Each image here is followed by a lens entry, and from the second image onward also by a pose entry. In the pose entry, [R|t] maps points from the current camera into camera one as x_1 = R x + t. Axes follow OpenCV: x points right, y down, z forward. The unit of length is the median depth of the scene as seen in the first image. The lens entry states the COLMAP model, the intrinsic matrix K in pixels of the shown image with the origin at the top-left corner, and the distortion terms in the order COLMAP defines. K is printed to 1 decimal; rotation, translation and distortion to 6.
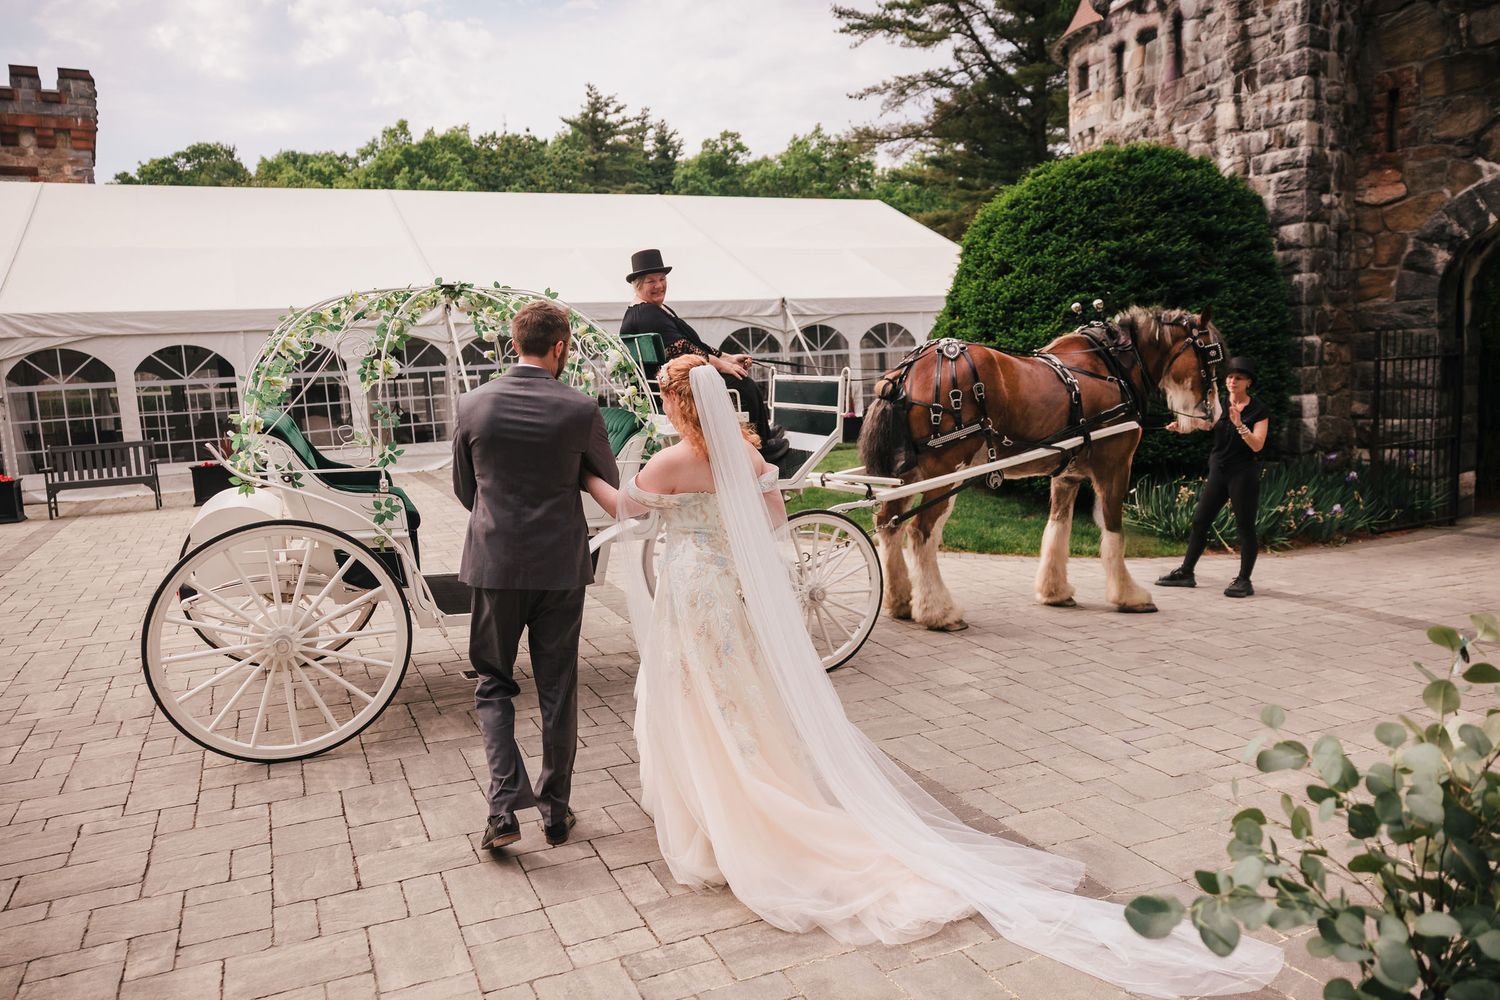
lens RADIAL K [[1034.8, 0, 748.7], [0, 1034.8, 496.6], [0, 0, 1]] dist [-0.014208, 0.013808]
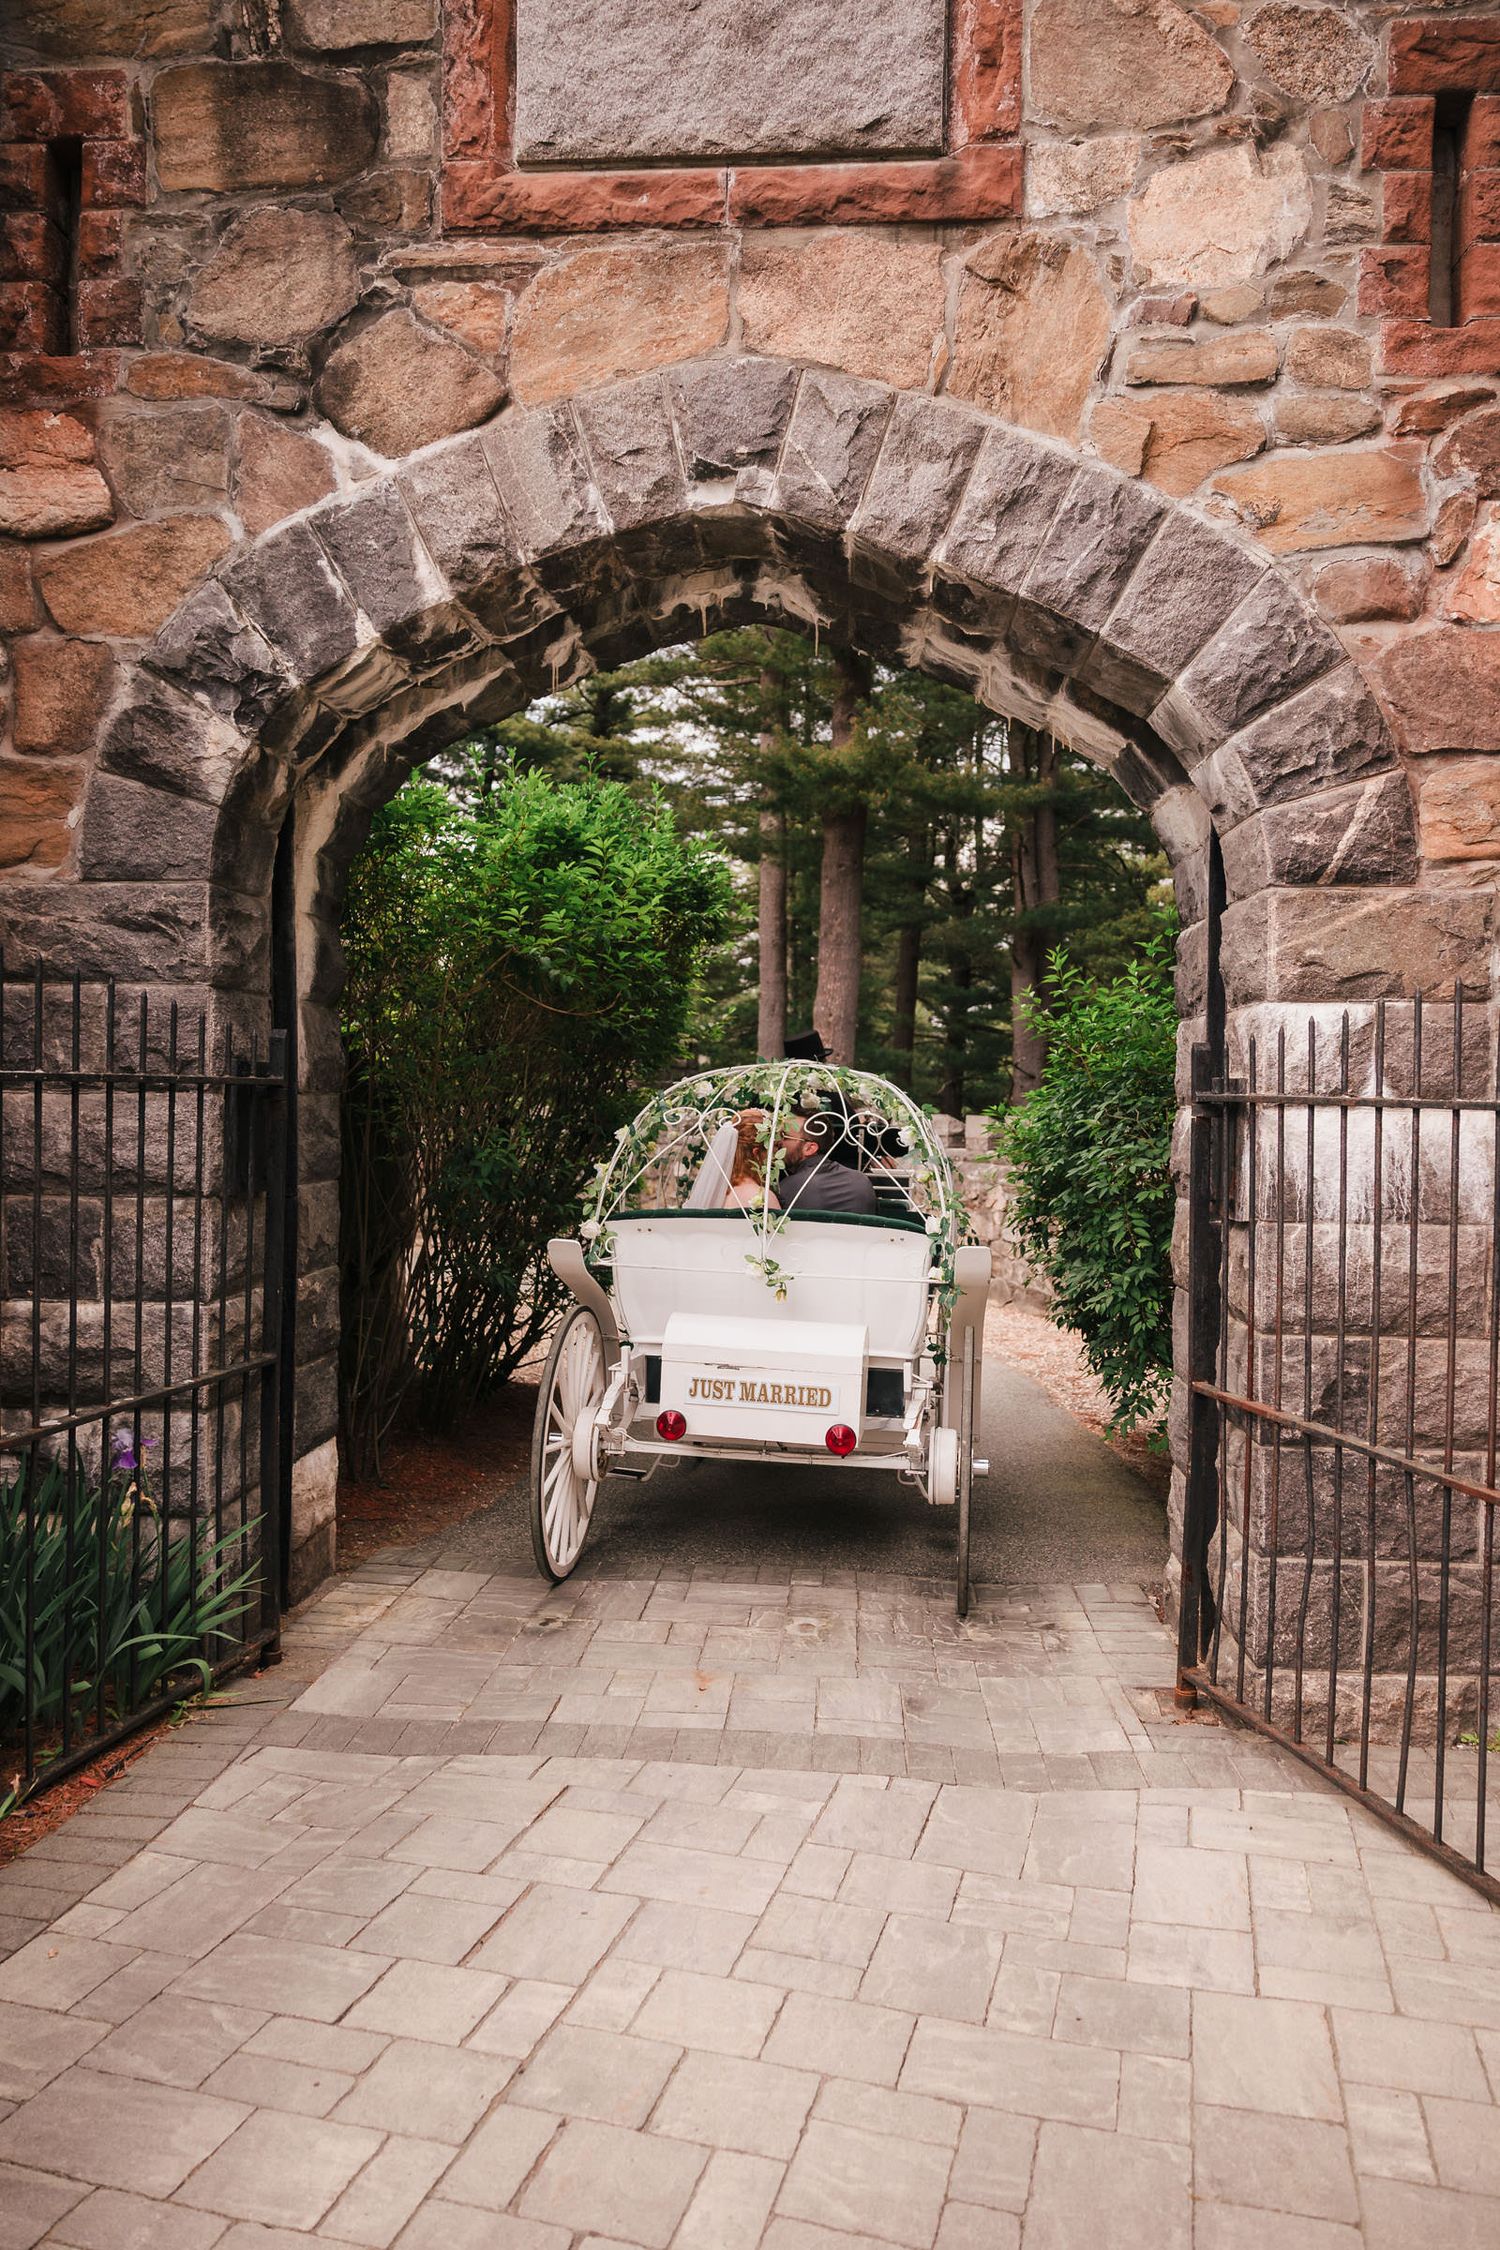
lens RADIAL K [[1552.3, 0, 749.2], [0, 1552.3, 1125.5], [0, 0, 1]] dist [-0.014208, 0.013808]
pose [[0.652981, 0.044149, 0.756086, 0.439367], [0.041414, 0.994725, -0.093850, -0.077742], [-0.756241, 0.092595, 0.647708, 0.608389]]
